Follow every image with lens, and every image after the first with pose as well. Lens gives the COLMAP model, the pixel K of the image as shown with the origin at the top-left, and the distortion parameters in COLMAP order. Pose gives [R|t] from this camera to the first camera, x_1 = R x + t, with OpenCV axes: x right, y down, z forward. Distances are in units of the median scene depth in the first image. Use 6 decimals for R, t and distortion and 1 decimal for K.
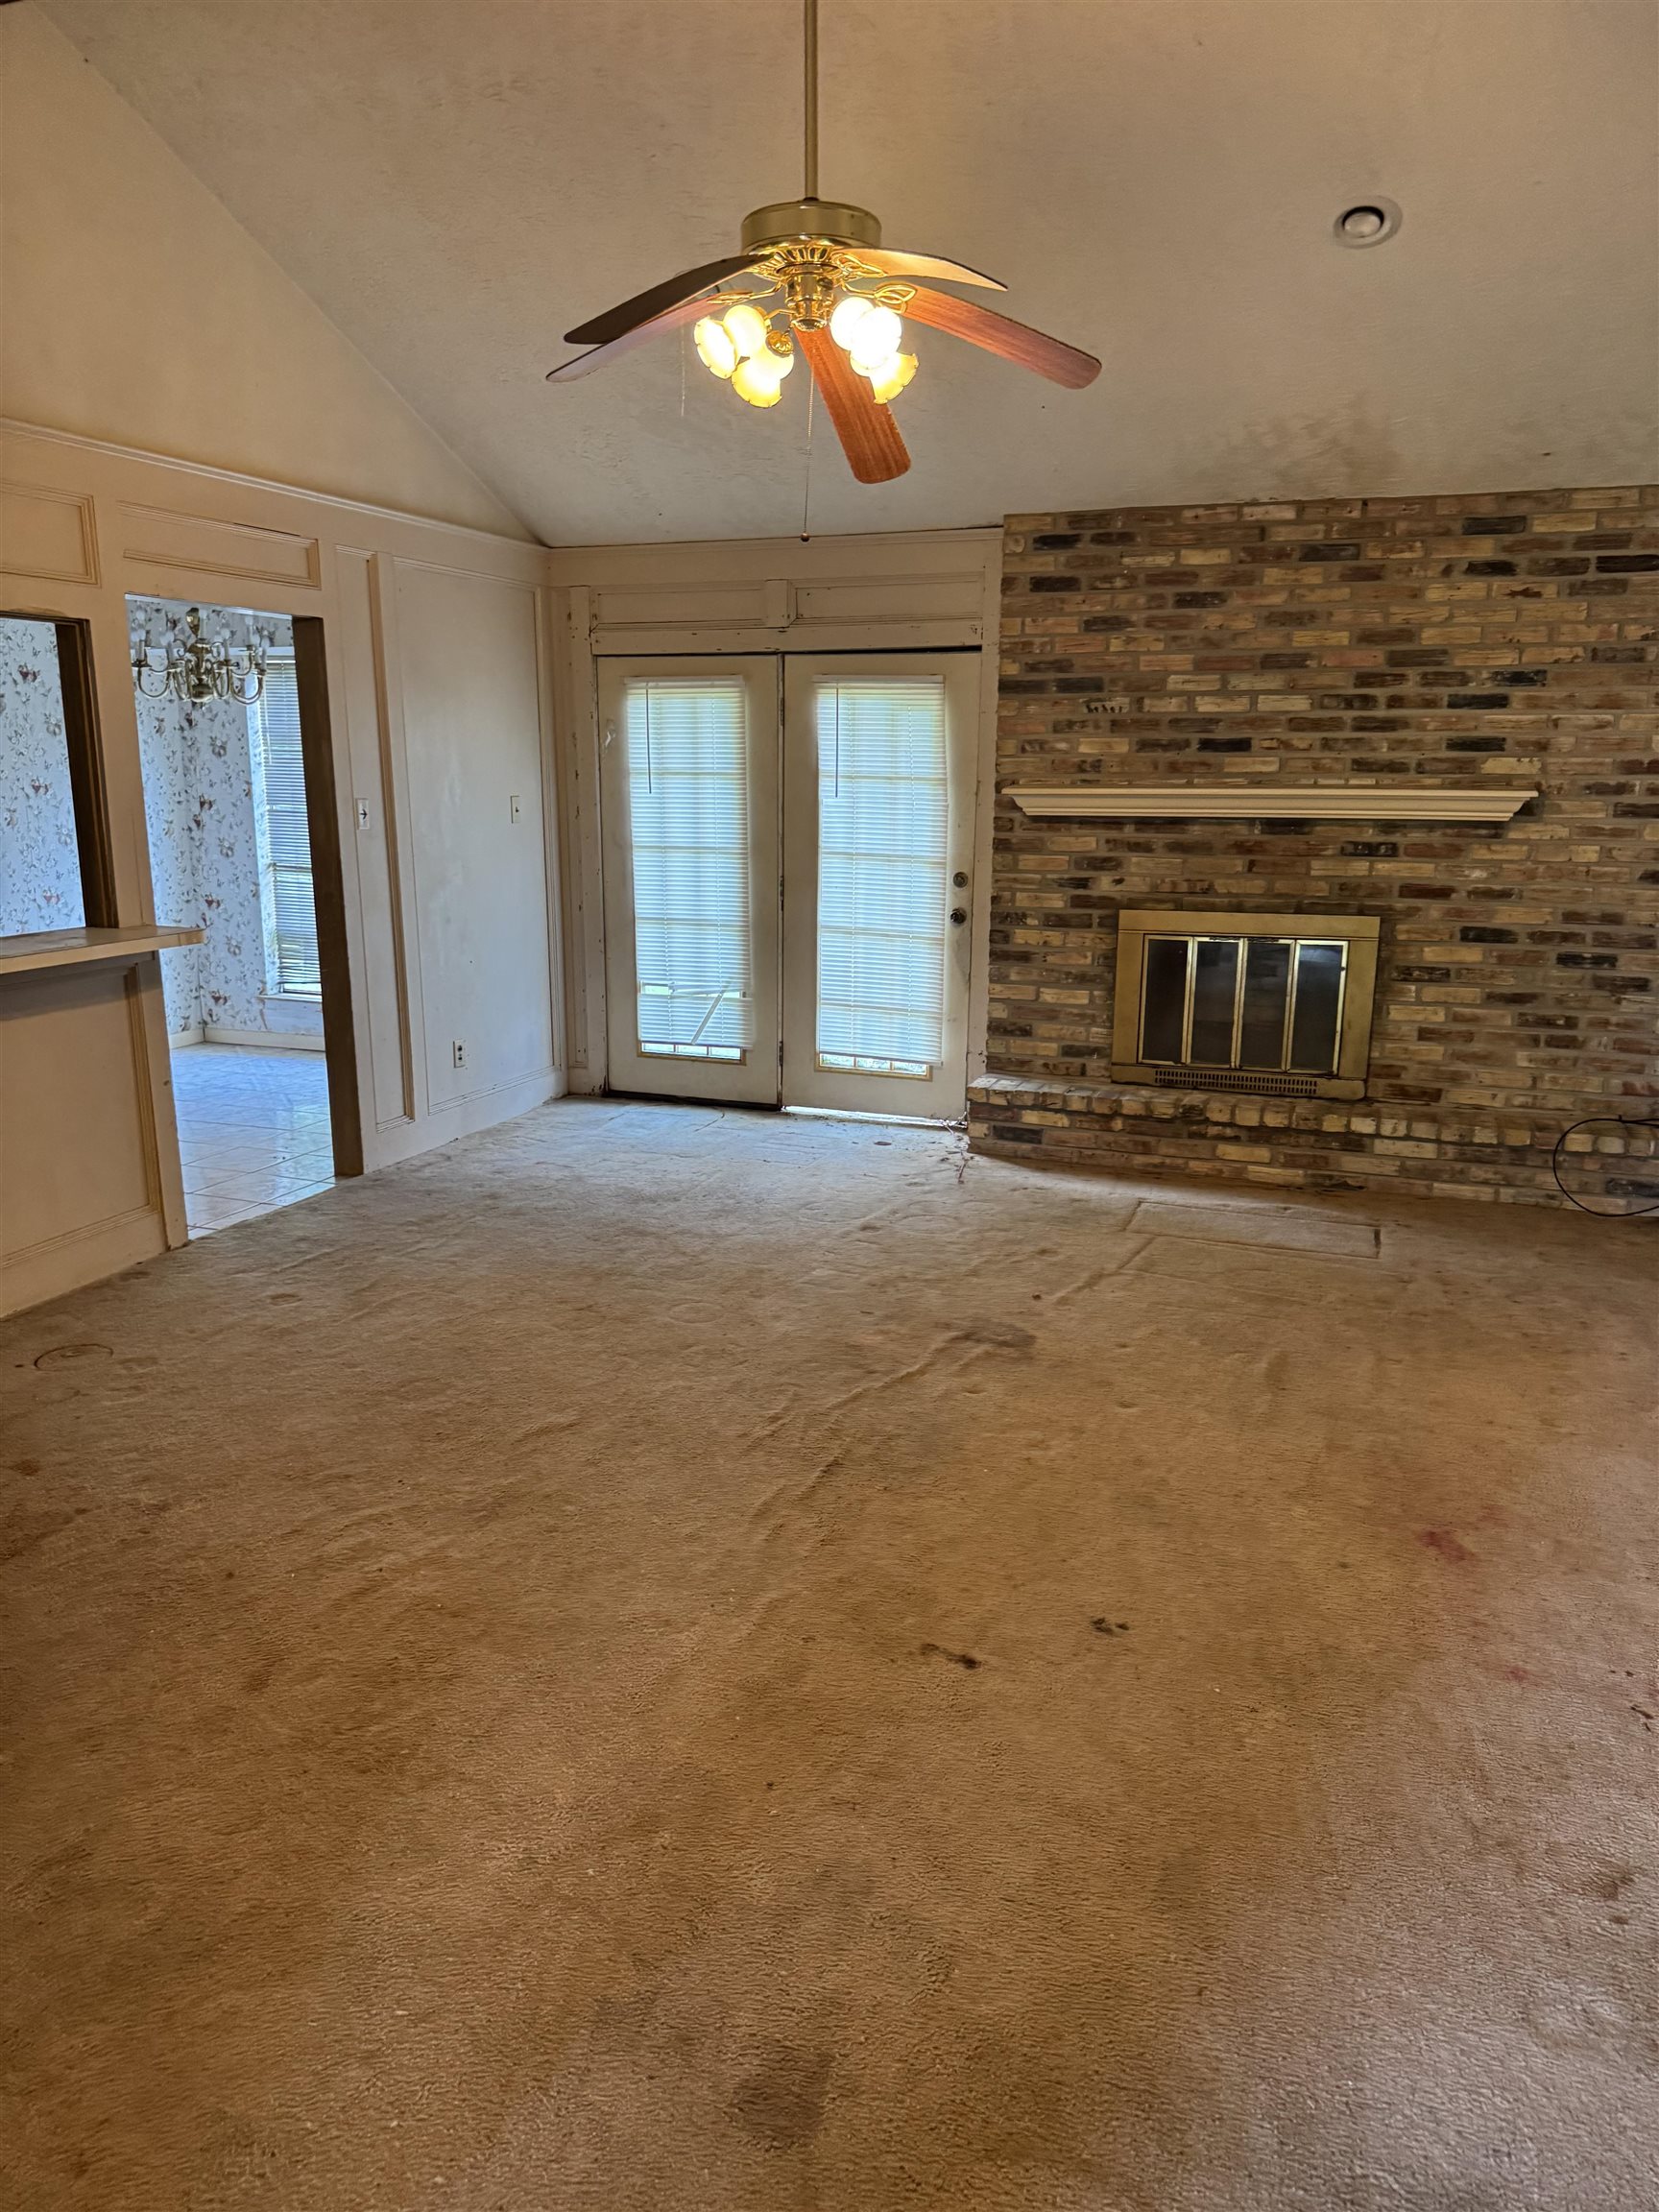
lens RADIAL K [[1572.0, 0, 811.0], [0, 1572.0, 1102.3], [0, 0, 1]] dist [0.051729, -0.082182]
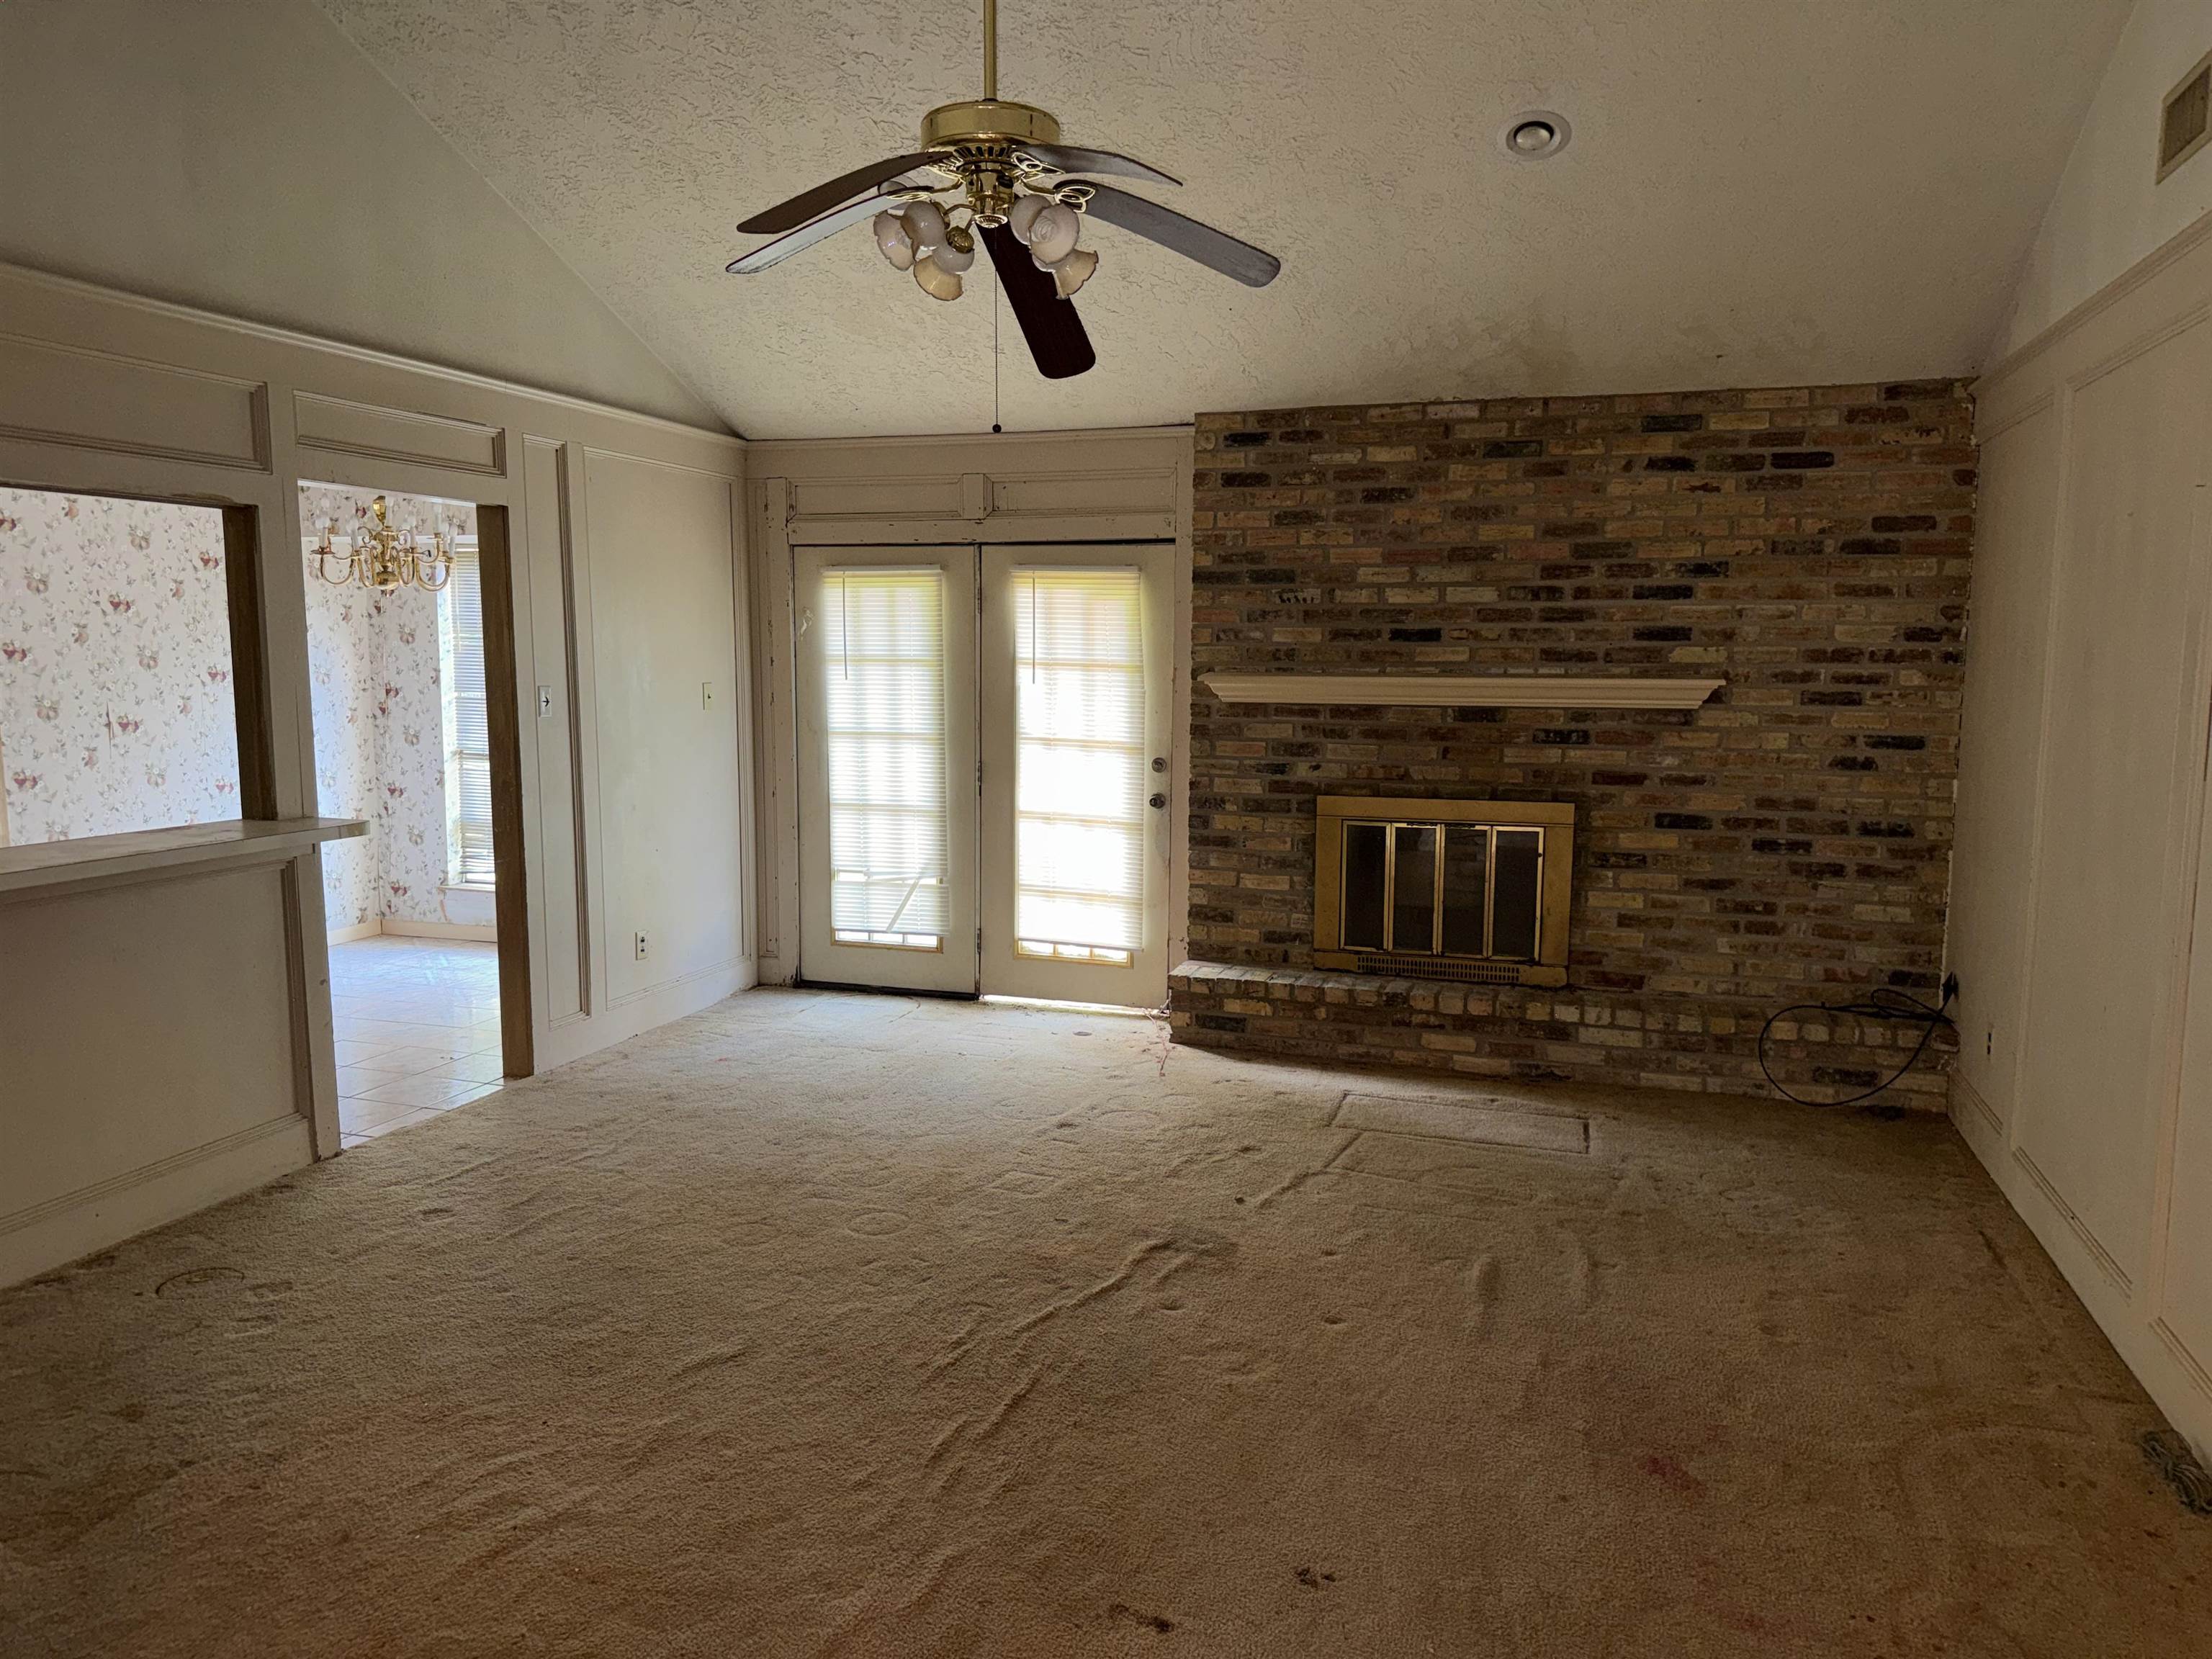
lens RADIAL K [[1572.0, 0, 1083.3], [0, 1572.0, 819.6], [0, 0, 1]] dist [0.051729, -0.082182]
pose [[0.999149, -0.002930, 0.041138, 0.009122], [0.007226, 0.994482, -0.104663, -0.005644], [-0.040604, 0.104871, 0.993657, 0.025510]]
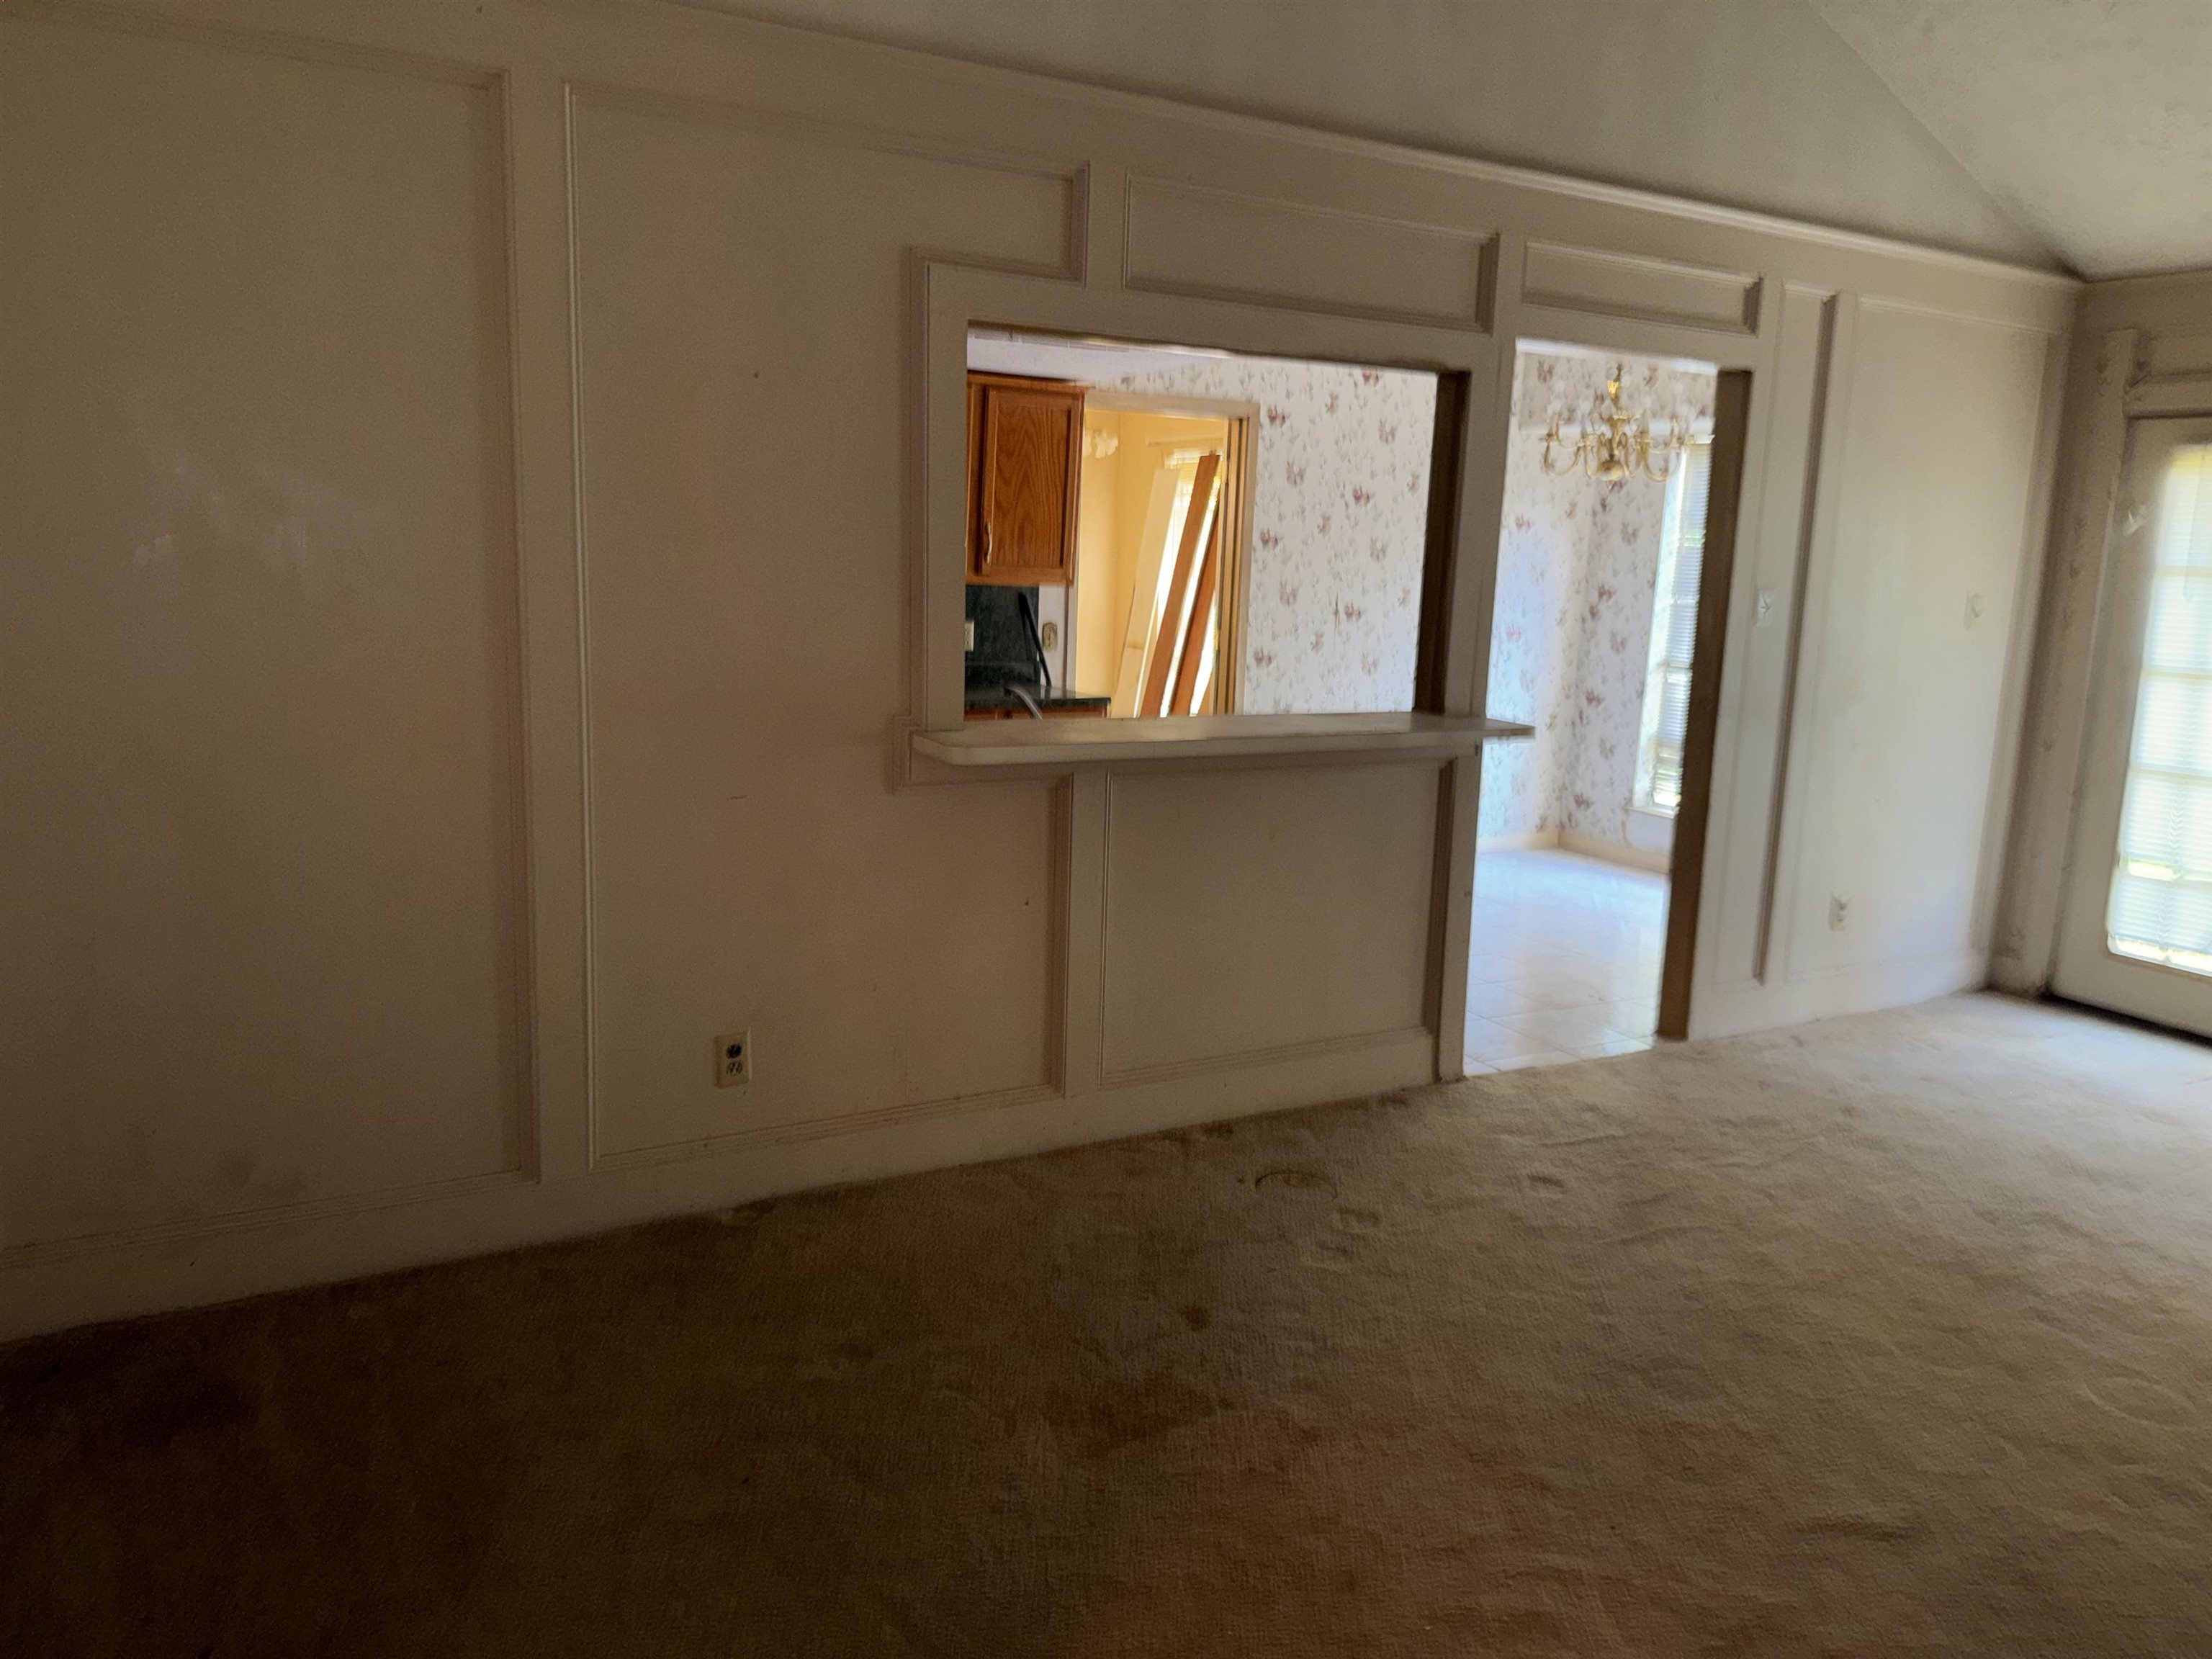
lens RADIAL K [[1572.0, 0, 1086.6], [0, 1572.0, 805.7], [0, 0, 1]] dist [0.051729, -0.082182]
pose [[0.765876, 0.136424, -0.628349, -0.025626], [-0.175099, 0.984551, 0.000338, -0.021611], [0.618687, 0.109764, 0.777932, 0.172418]]
